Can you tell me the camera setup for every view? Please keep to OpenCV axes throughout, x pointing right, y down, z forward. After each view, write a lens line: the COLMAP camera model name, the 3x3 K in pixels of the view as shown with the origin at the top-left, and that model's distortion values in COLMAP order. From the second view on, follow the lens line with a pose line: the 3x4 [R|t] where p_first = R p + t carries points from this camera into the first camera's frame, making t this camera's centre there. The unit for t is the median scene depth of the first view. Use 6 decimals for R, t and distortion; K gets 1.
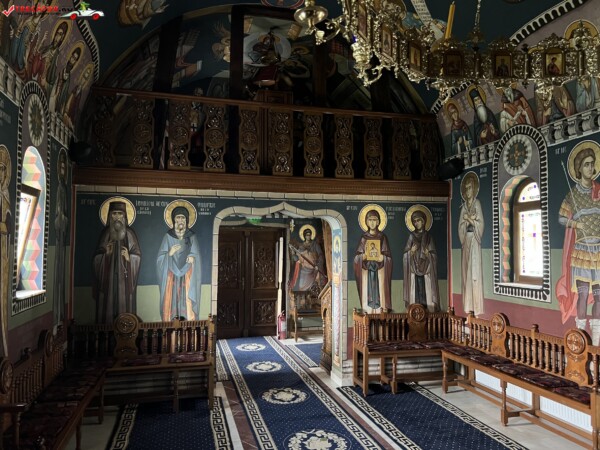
lens RADIAL K [[450.9, 0, 302.5], [0, 450.9, 226.2], [0, 0, 1]] dist [0.042755, -0.048778]
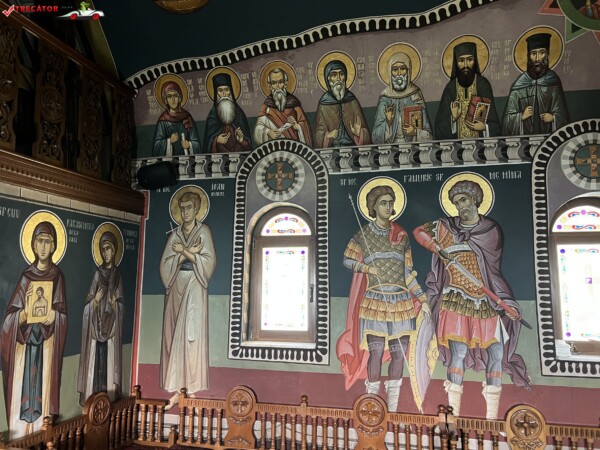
lens RADIAL K [[450.9, 0, 305.2], [0, 450.9, 225.3], [0, 0, 1]] dist [0.042755, -0.048778]
pose [[0.470559, 0.112659, 0.875147, -0.168852], [-0.052190, 0.993633, -0.099849, 0.004119], [-0.880824, 0.001311, 0.473442, 0.543002]]
